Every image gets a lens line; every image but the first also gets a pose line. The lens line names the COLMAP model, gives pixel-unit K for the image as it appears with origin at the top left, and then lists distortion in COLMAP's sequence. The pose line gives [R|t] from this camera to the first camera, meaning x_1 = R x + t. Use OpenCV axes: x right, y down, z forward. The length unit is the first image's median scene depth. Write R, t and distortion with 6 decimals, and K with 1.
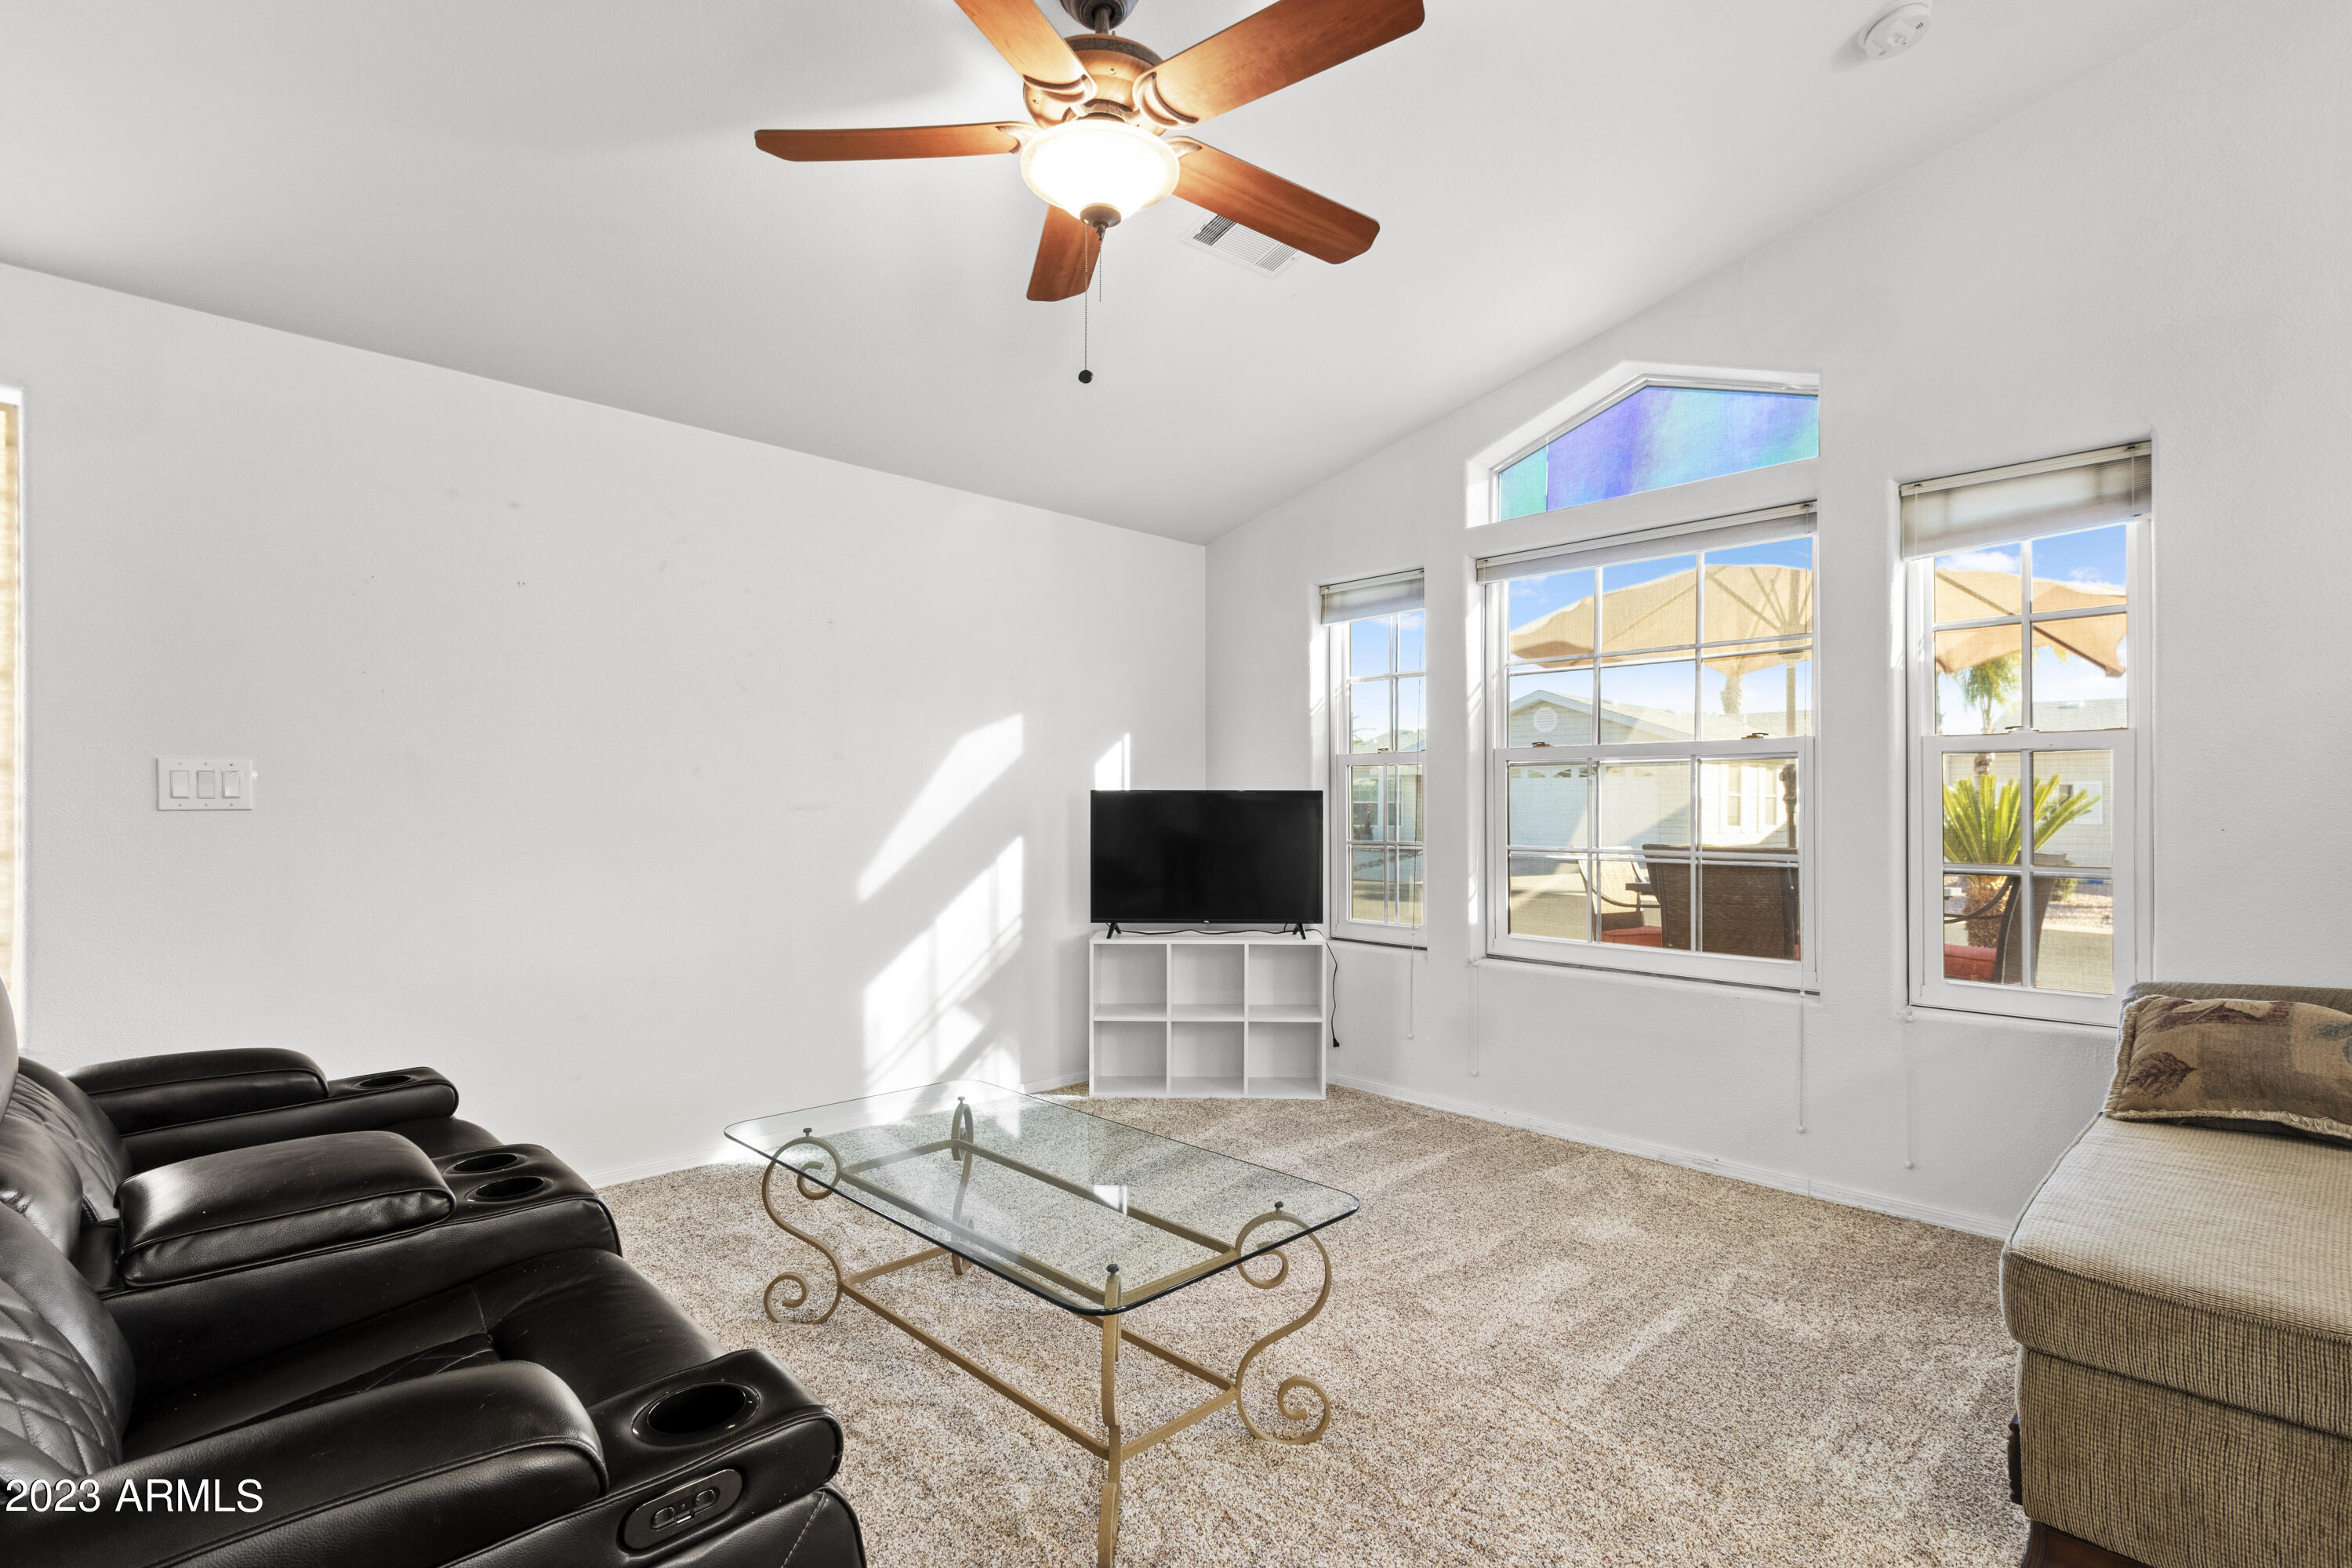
lens RADIAL K [[1126.2, 0, 1166.3], [0, 1126.2, 787.2], [0, 0, 1]] dist [-0.001548, 0.000044]
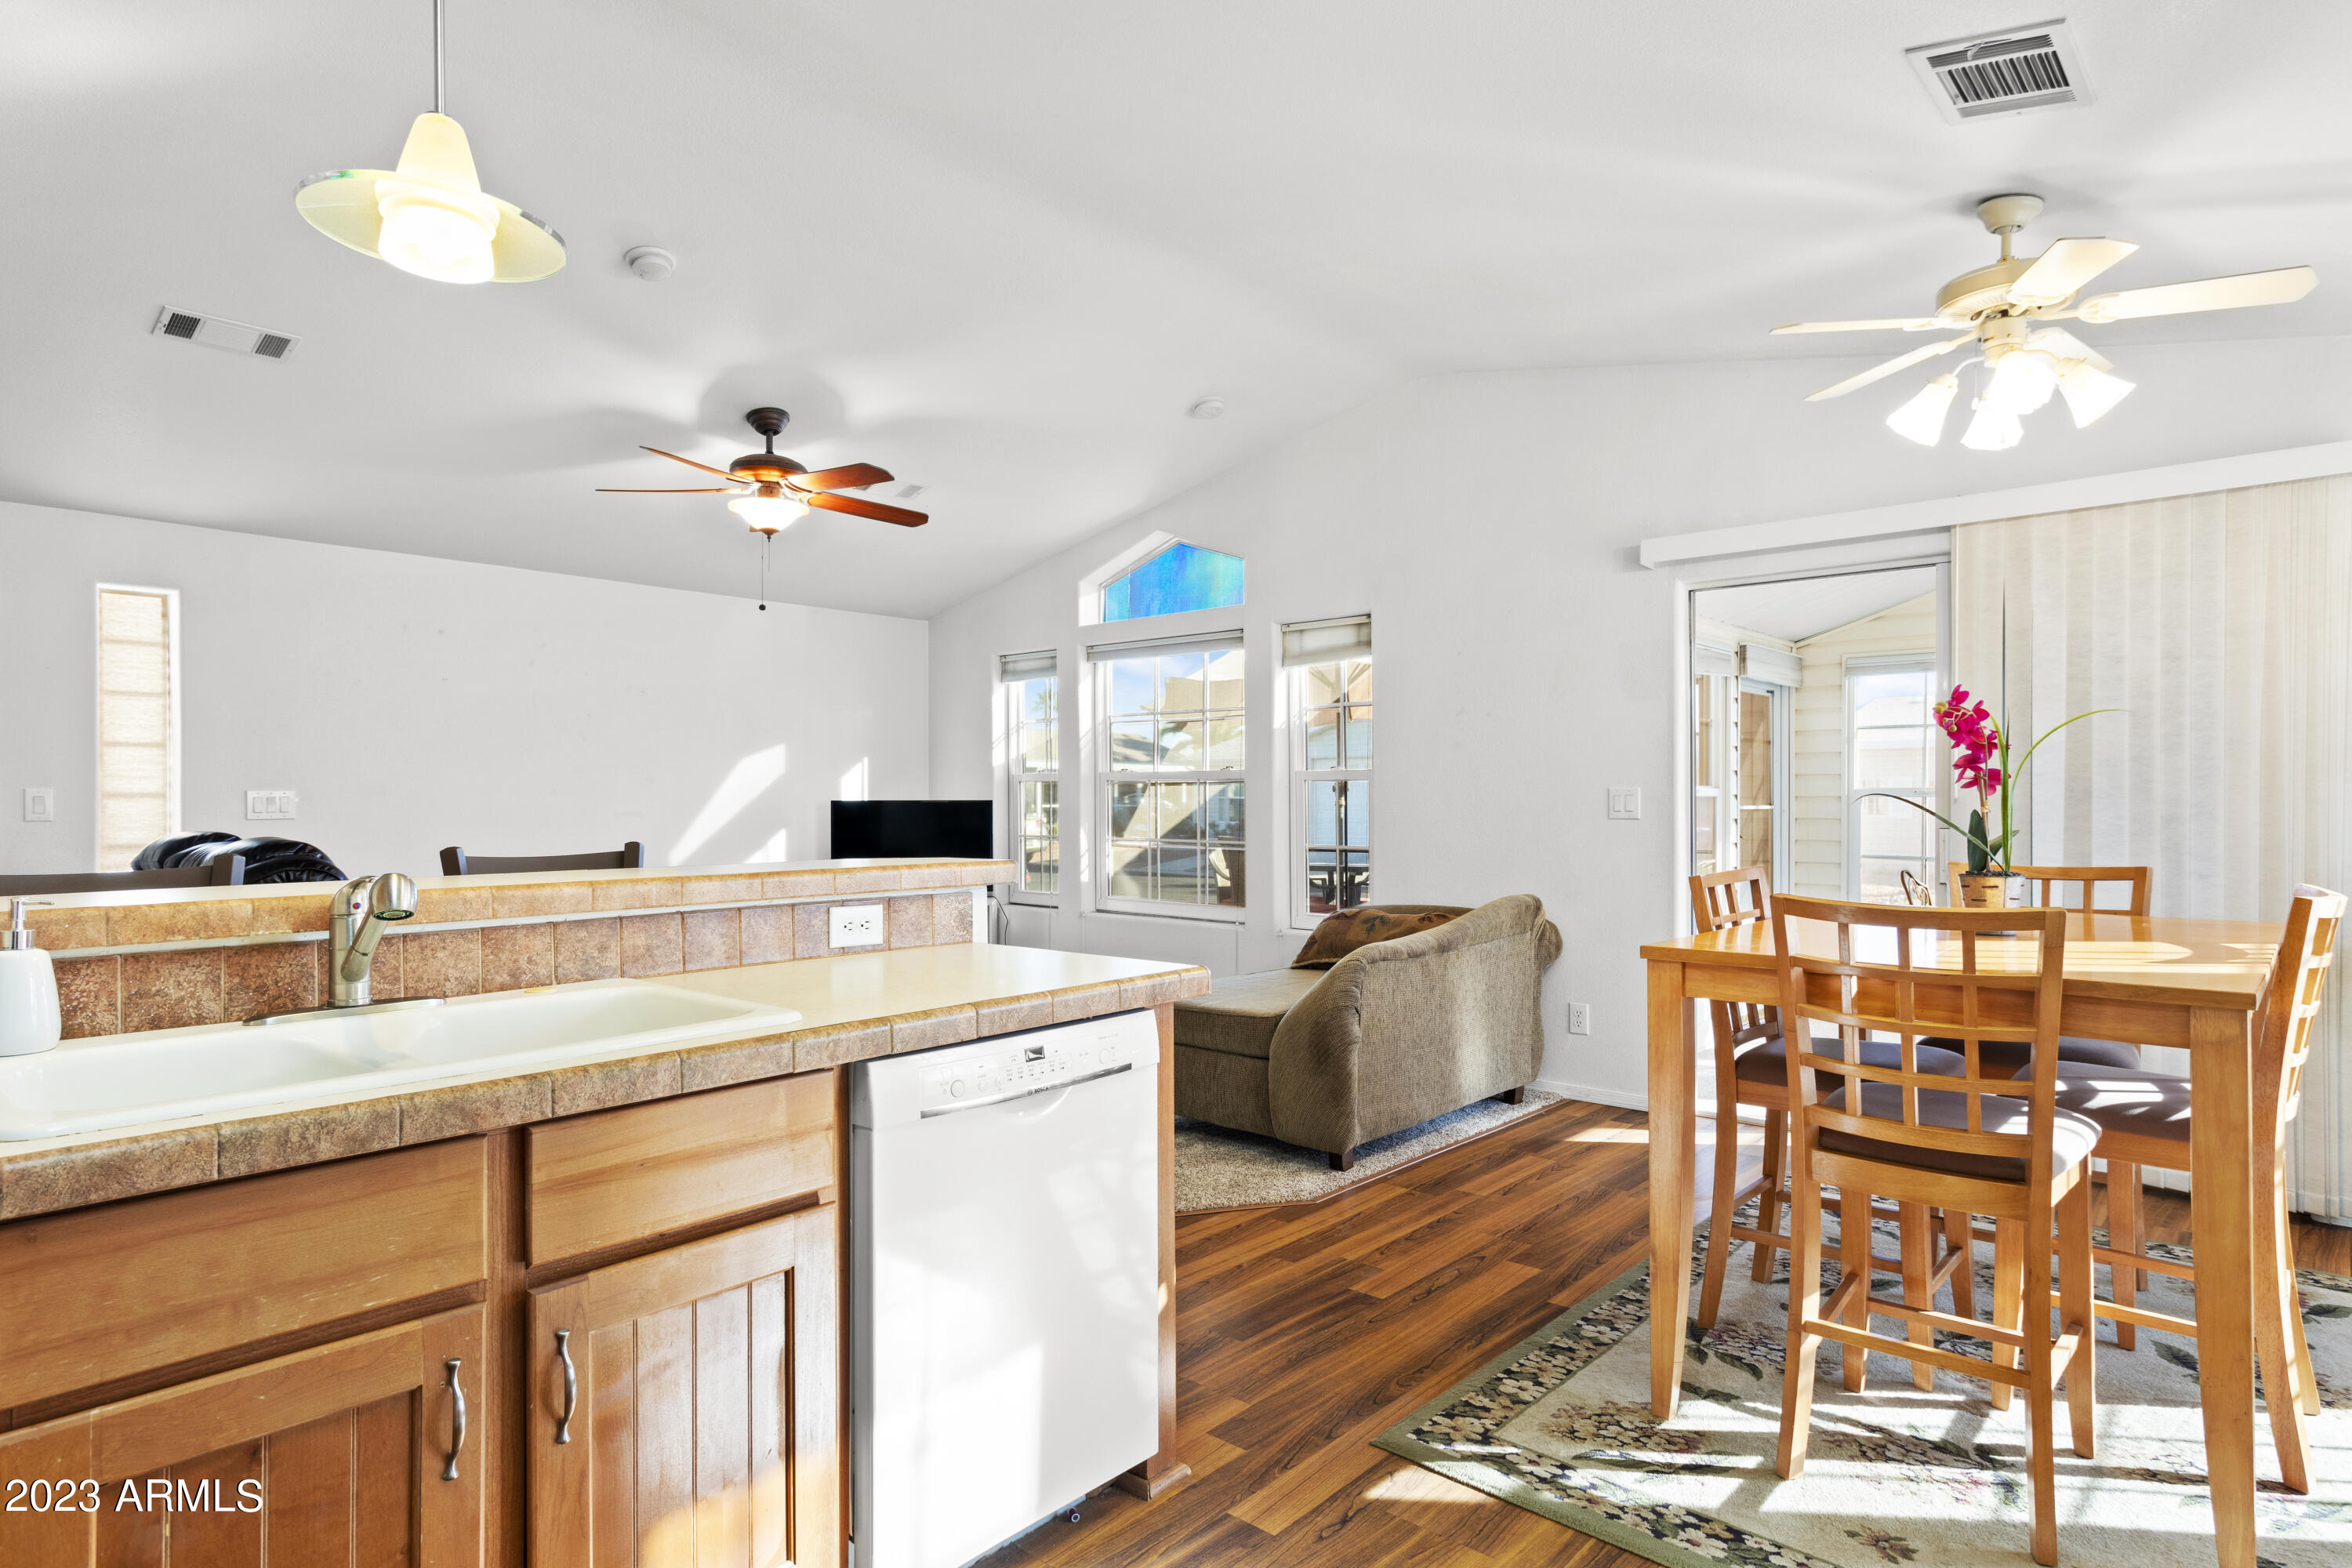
lens RADIAL K [[1325.9, 0, 1186.7], [0, 1325.9, 782.9], [0, 0, 1]] dist [0.003986, 0.000413]
pose [[0.995724, 0.001614, 0.092364, 0.242446], [-0.001351, 0.999995, -0.002913, -0.015674], [-0.092368, 0.002776, 0.995721, -0.762105]]
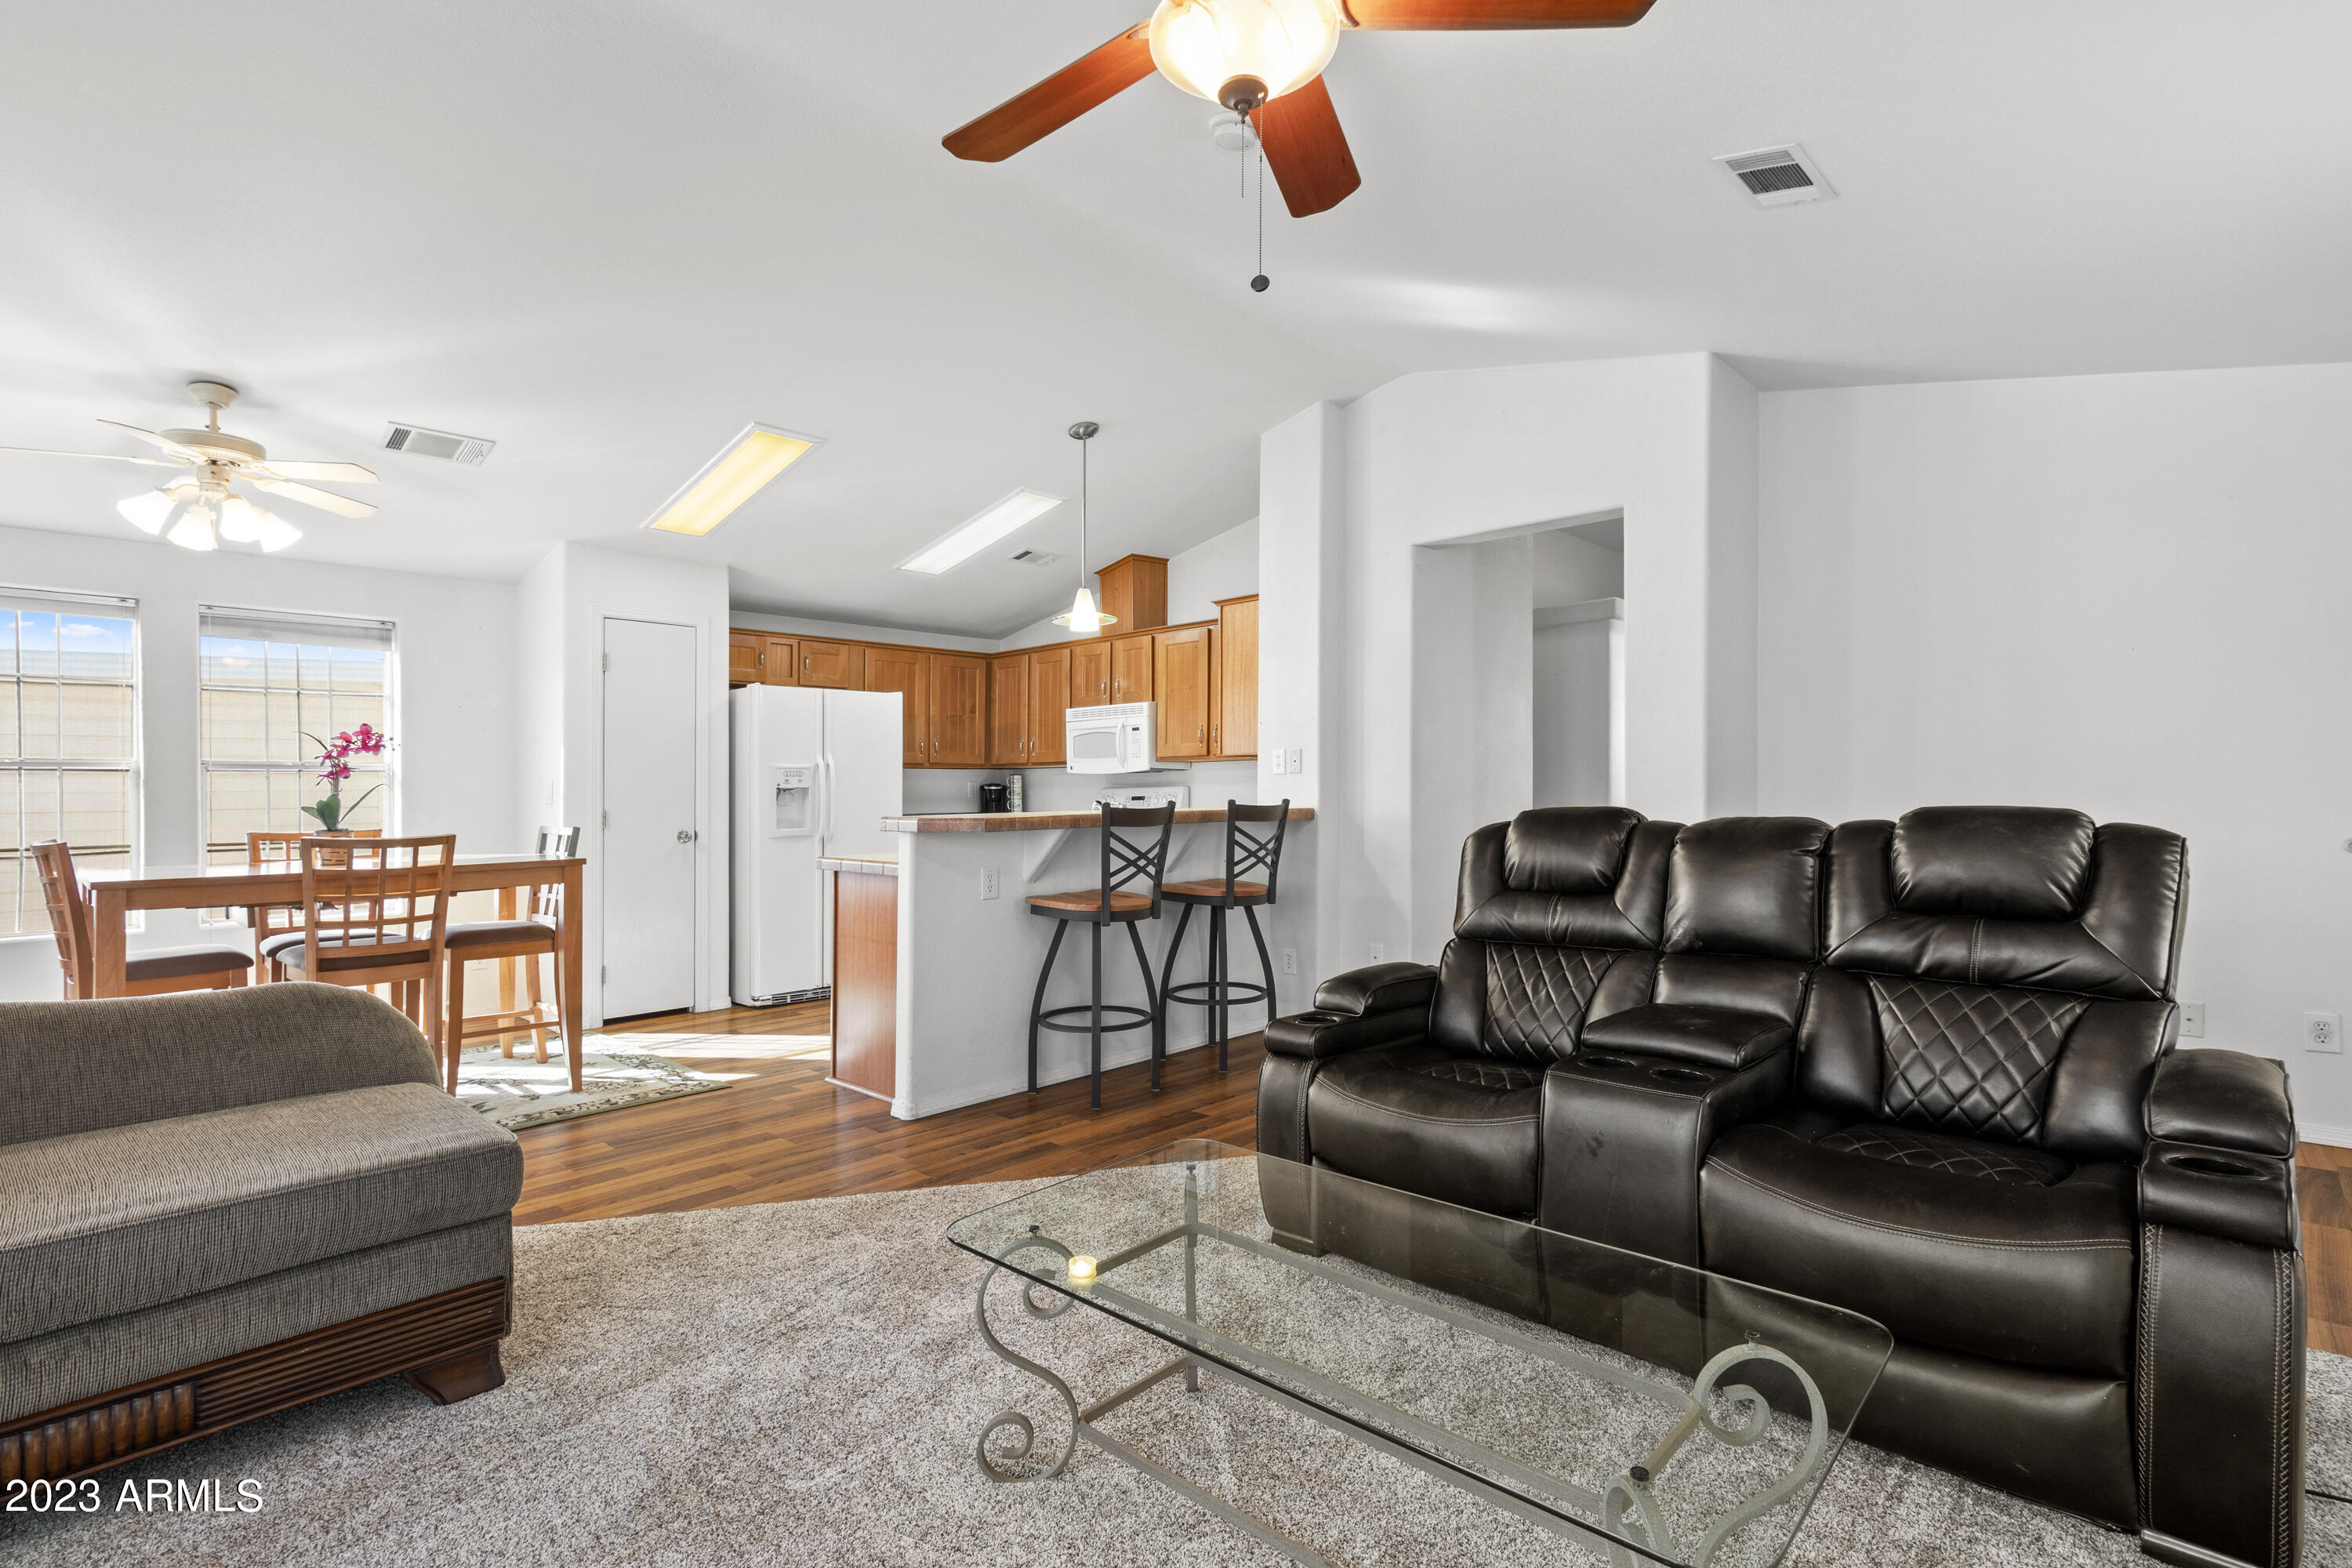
lens RADIAL K [[1126.2, 0, 1179.7], [0, 1126.2, 792.1], [0, 0, 1]] dist [-0.001548, 0.000044]
pose [[-0.998496, 0.015001, -0.052724, -0.518757], [0.015243, 0.999875, -0.004189, 0.056802], [0.052655, -0.004987, -0.998600, 4.618267]]
